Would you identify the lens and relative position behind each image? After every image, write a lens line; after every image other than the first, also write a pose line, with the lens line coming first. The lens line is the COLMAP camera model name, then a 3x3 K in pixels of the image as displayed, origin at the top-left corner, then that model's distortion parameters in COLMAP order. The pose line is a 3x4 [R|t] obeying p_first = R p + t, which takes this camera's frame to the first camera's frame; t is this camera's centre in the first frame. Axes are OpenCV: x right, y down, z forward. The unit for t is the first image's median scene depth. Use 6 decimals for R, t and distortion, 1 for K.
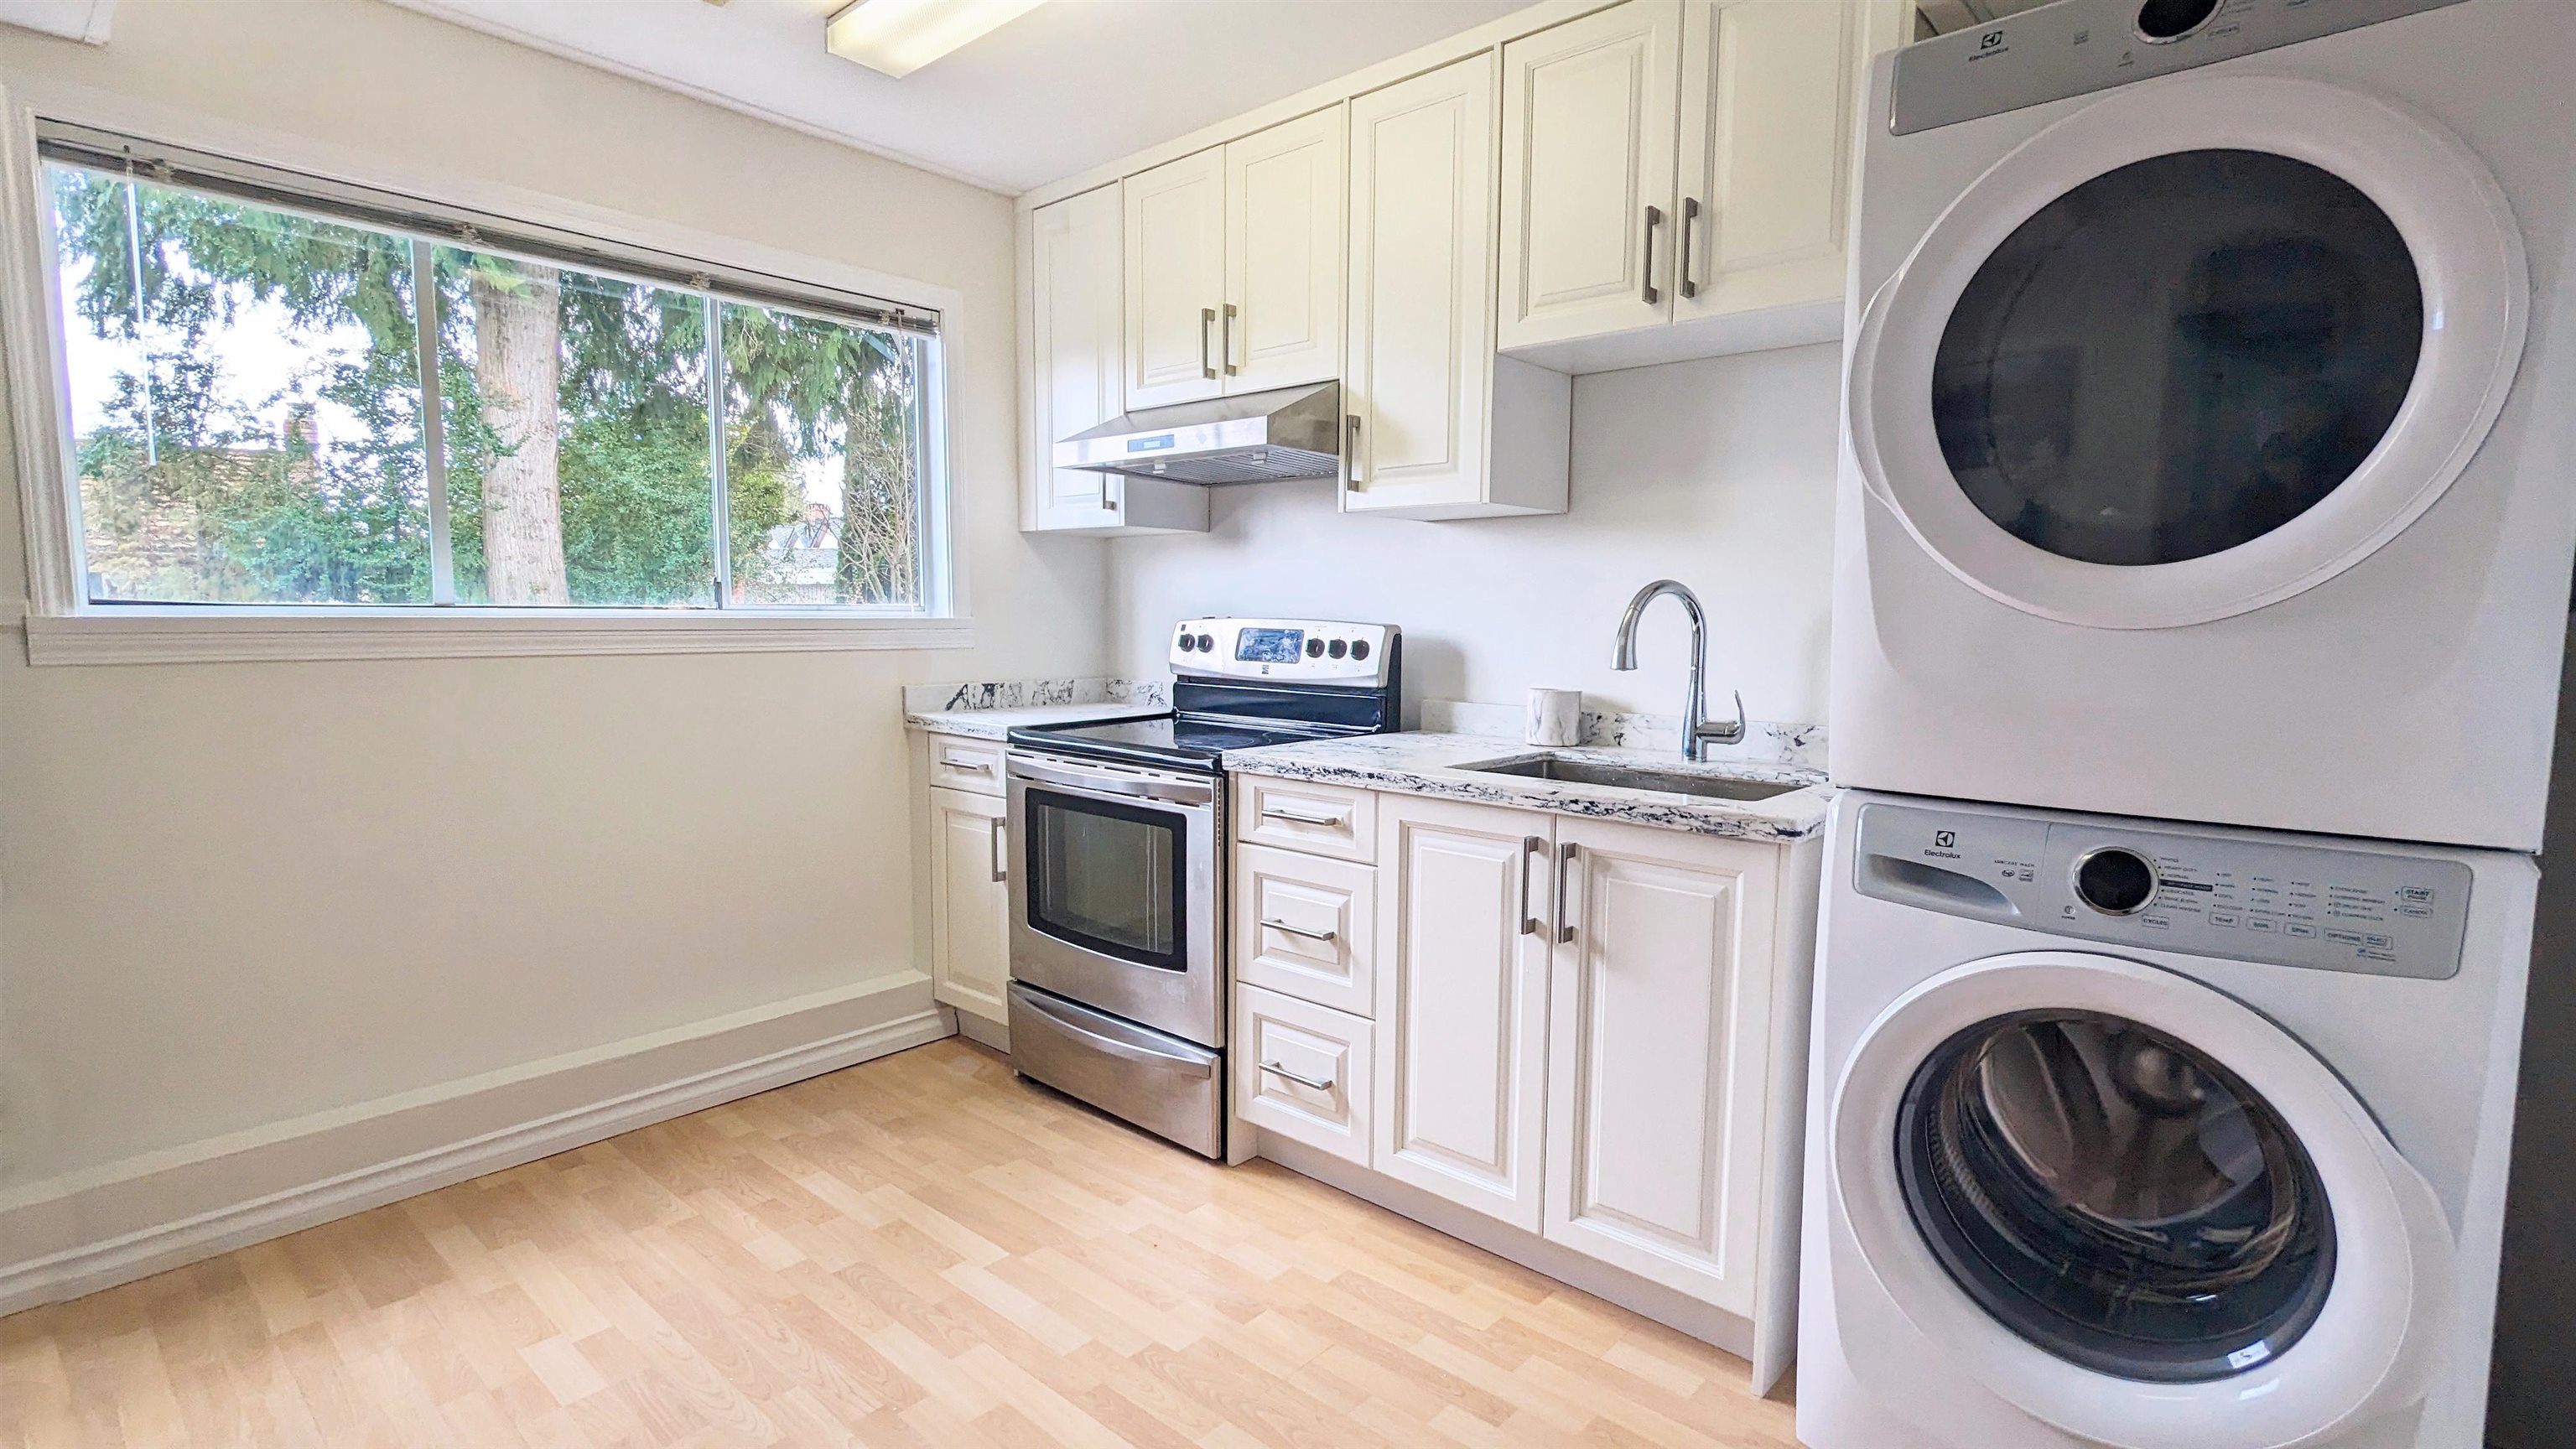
lens RADIAL K [[1212.0, 0, 1291.8], [0, 1212.0, 733.6], [0, 0, 1]] dist [0.000917, -0.000026]
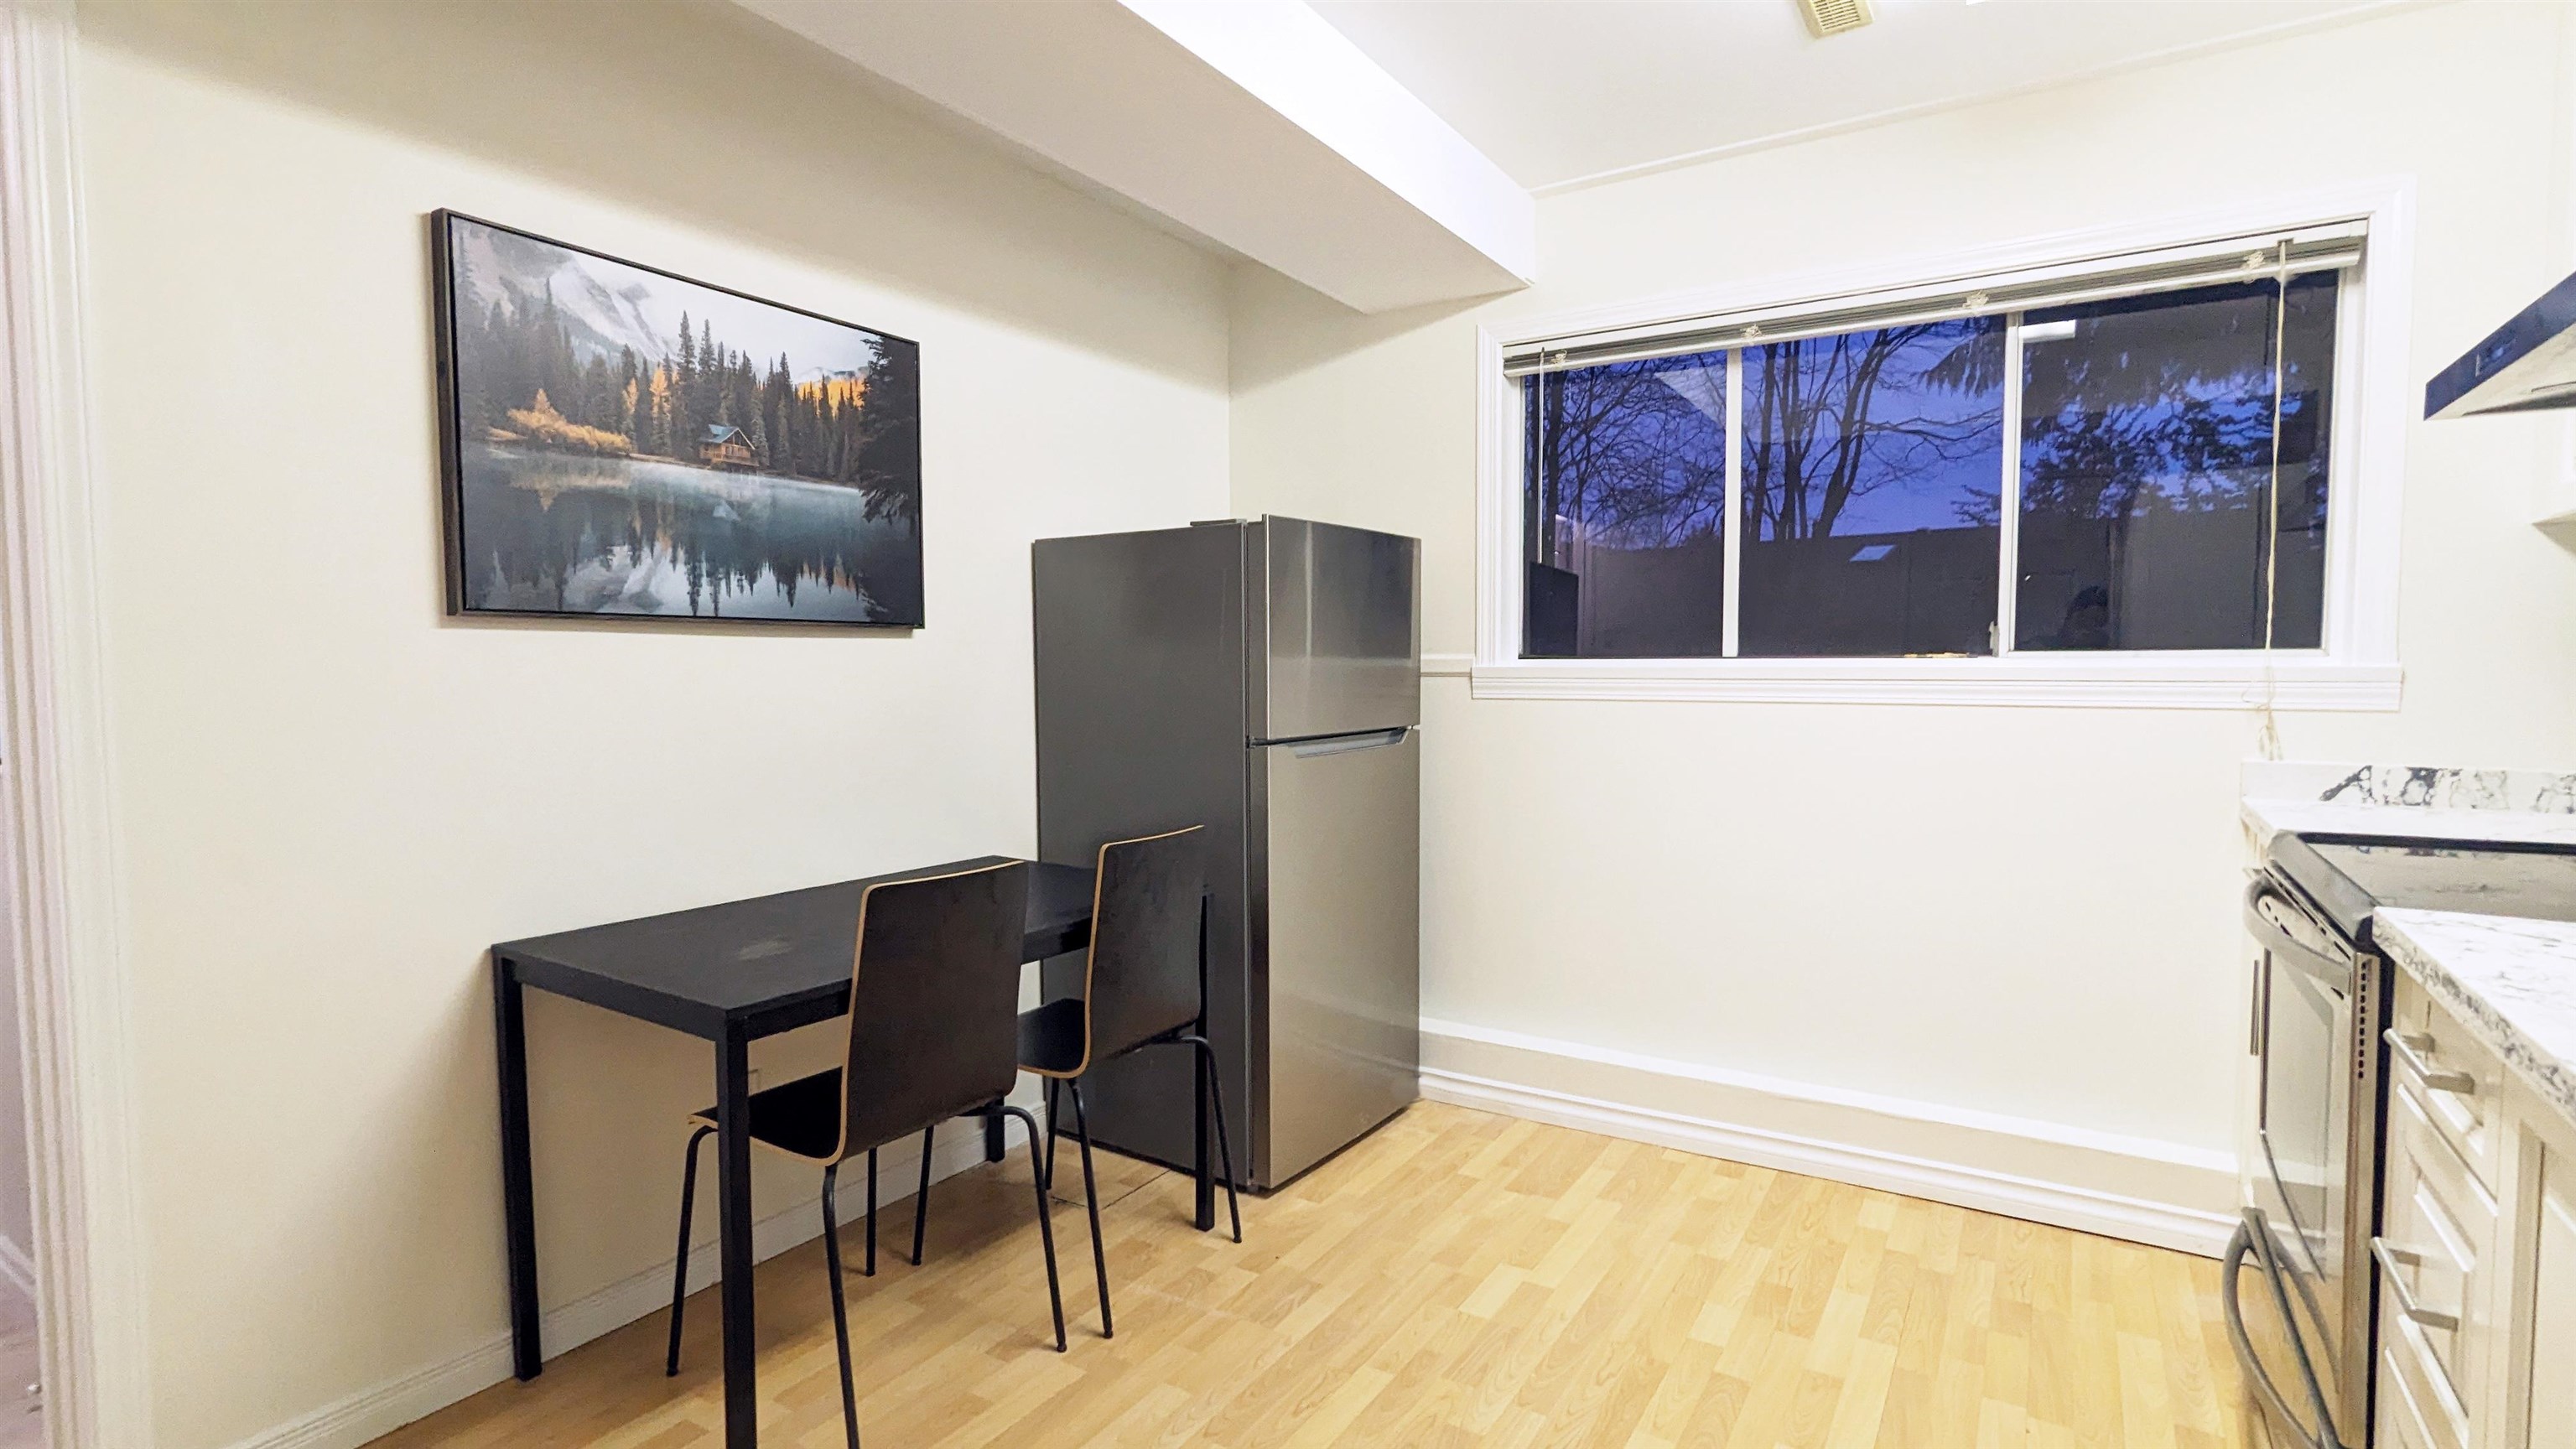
lens RADIAL K [[1212.0, 0, 1298.3], [0, 1212.0, 721.7], [0, 0, 1]] dist [0.000917, -0.000026]
pose [[0.169845, 0.044729, -0.984455, 0.328618], [-0.093971, 0.995152, 0.029003, -0.032889], [0.980980, 0.087584, 0.173225, 0.350565]]
